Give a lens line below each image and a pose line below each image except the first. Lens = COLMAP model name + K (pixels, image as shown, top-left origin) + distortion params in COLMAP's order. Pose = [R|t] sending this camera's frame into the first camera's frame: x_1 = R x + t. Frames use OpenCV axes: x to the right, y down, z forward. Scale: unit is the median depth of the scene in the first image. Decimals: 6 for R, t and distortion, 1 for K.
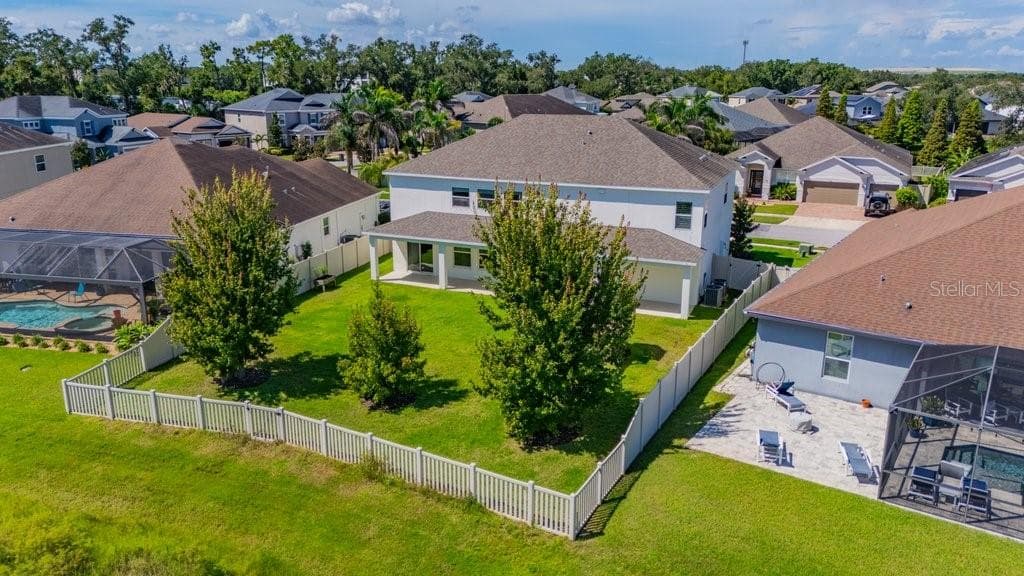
lens RADIAL K [[764.8, 0, 503.6], [0, 764.8, 290.8], [0, 0, 1]] dist [0.021537, -0.019542]
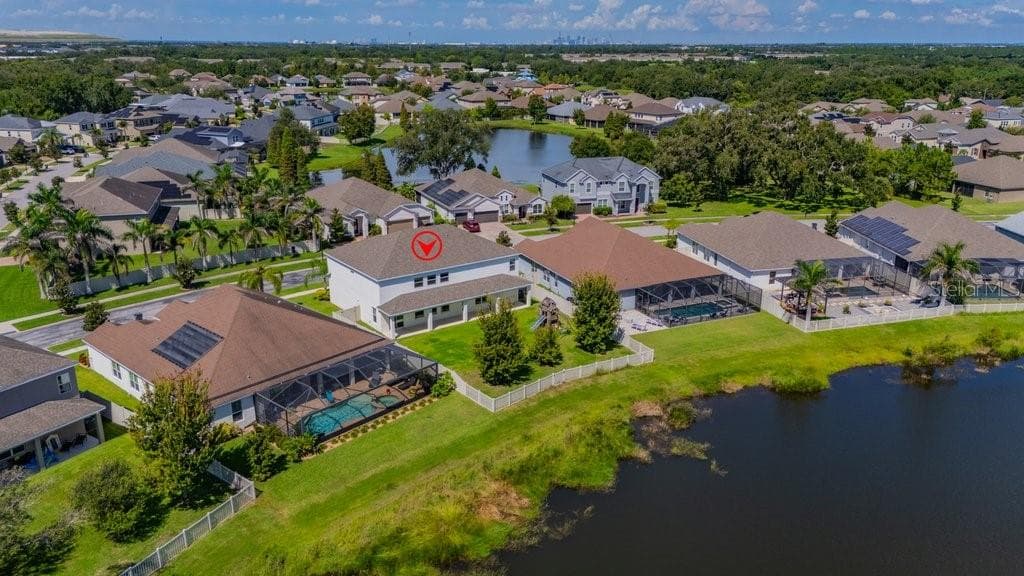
lens RADIAL K [[764.8, 0, 515.1], [0, 764.8, 284.9], [0, 0, 1]] dist [0.021537, -0.019542]
pose [[0.500790, -0.258378, 0.826106, -1.525233], [0.225435, 0.960403, 0.163722, -0.376648], [-0.835696, 0.104243, 0.539207, -0.230962]]
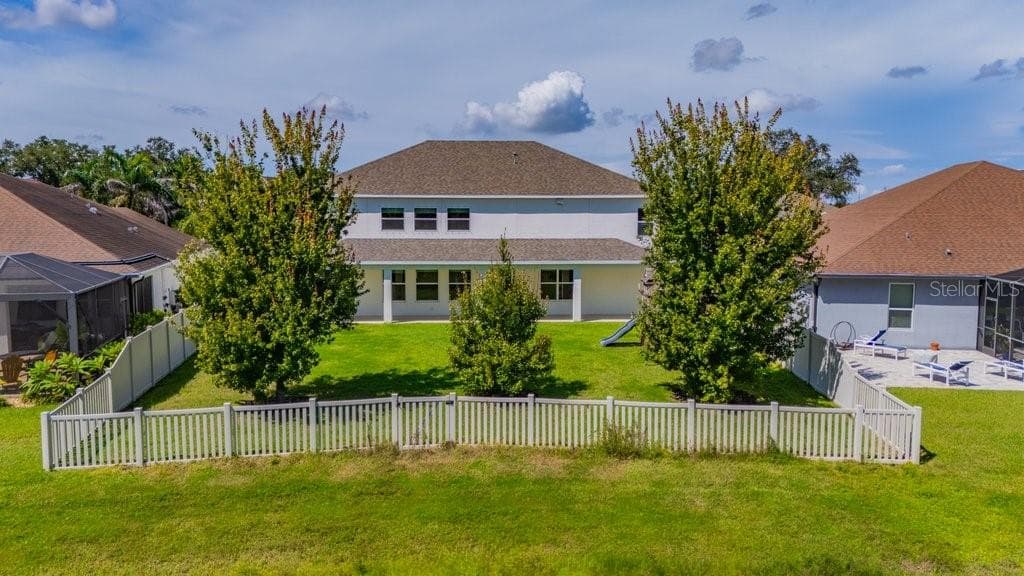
lens RADIAL K [[764.8, 0, 508.3], [0, 764.8, 280.7], [0, 0, 1]] dist [0.021537, -0.019542]
pose [[0.899917, -0.039515, 0.434266, -0.320935], [0.116214, 0.981601, -0.151508, 0.094870], [-0.420289, 0.186813, 0.887952, 0.185935]]
